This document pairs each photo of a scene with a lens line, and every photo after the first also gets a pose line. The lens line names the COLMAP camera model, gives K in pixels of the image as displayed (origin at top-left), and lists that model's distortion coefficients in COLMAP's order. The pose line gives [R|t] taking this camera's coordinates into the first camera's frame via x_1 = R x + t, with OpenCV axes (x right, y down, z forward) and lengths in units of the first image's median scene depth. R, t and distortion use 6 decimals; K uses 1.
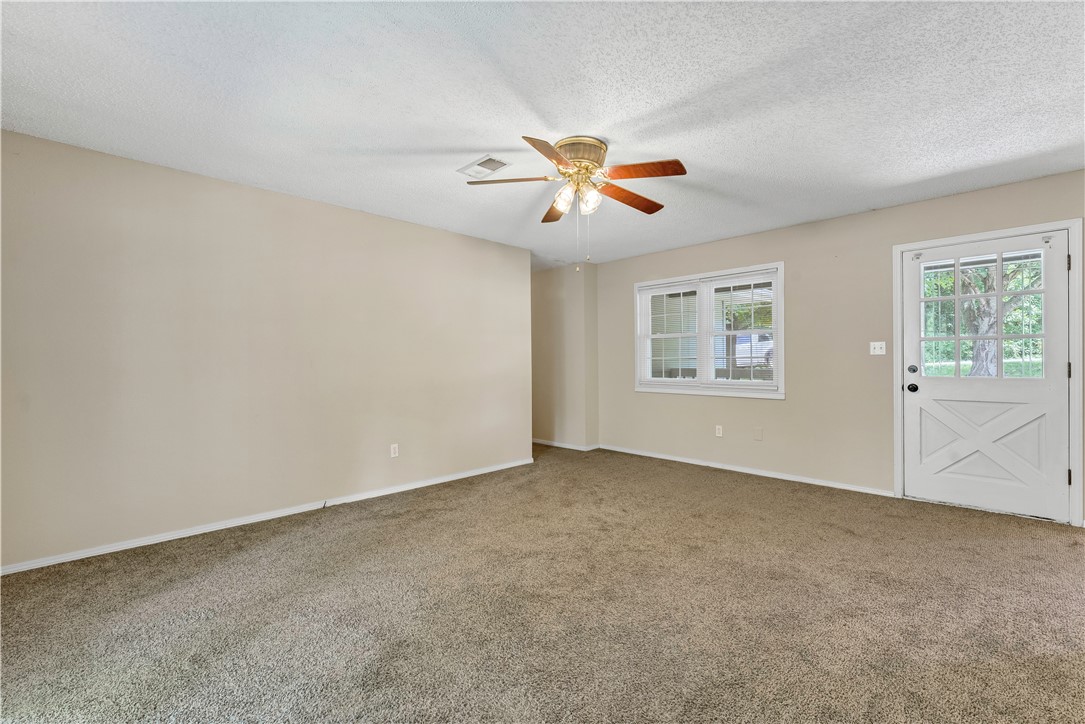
lens RADIAL K [[475.7, 0, 544.2], [0, 475.7, 356.5], [0, 0, 1]] dist [0.001096, -0.000089]
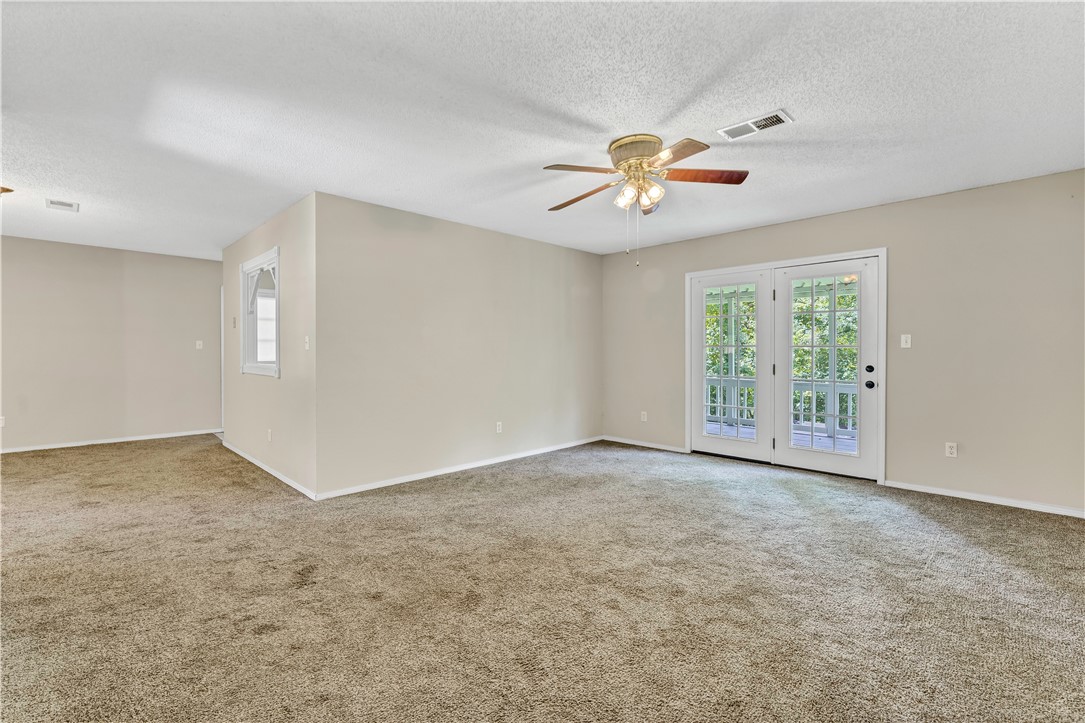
lens RADIAL K [[475.7, 0, 544.2], [0, 475.7, 356.0], [0, 0, 1]] dist [0.001096, -0.000089]
pose [[-0.999743, 0.002338, -0.022545, 0.294073], [0.002272, 0.999993, 0.002949, 0.013346], [0.022552, 0.002897, -0.999741, 1.999772]]
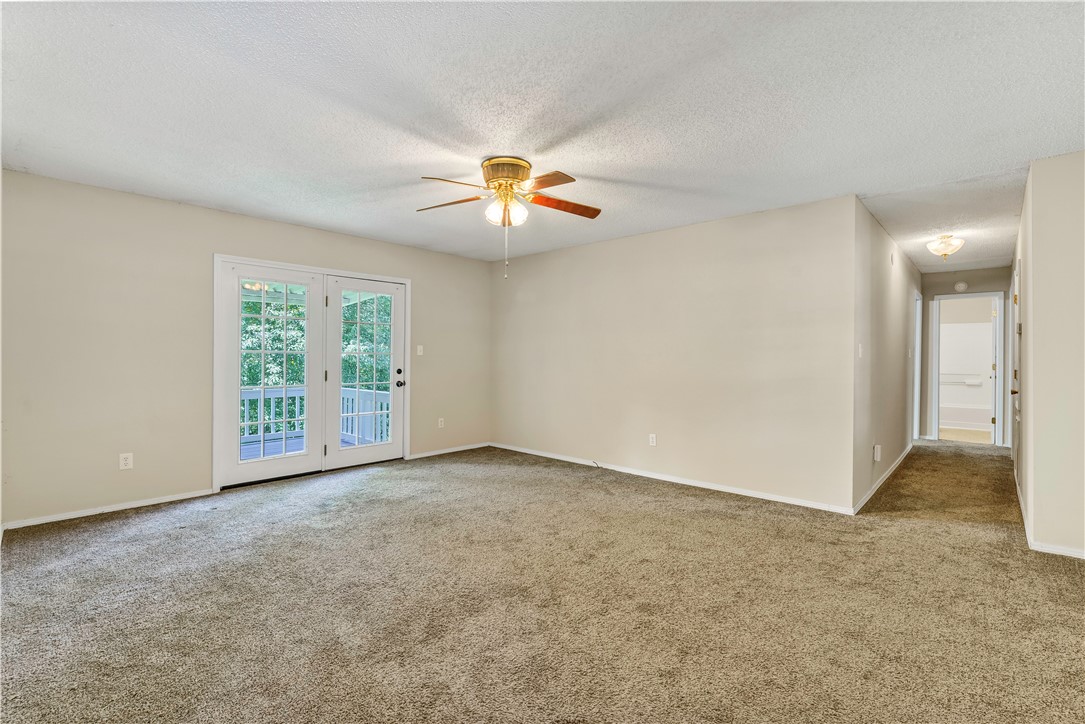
lens RADIAL K [[475.7, 0, 544.2], [0, 475.7, 356.5], [0, 0, 1]] dist [0.001096, -0.000089]
pose [[0.052744, 0.001093, -0.998607, 1.157688], [0.002910, 0.999995, 0.001248, 0.000138], [0.998604, -0.002972, 0.052741, 1.017825]]
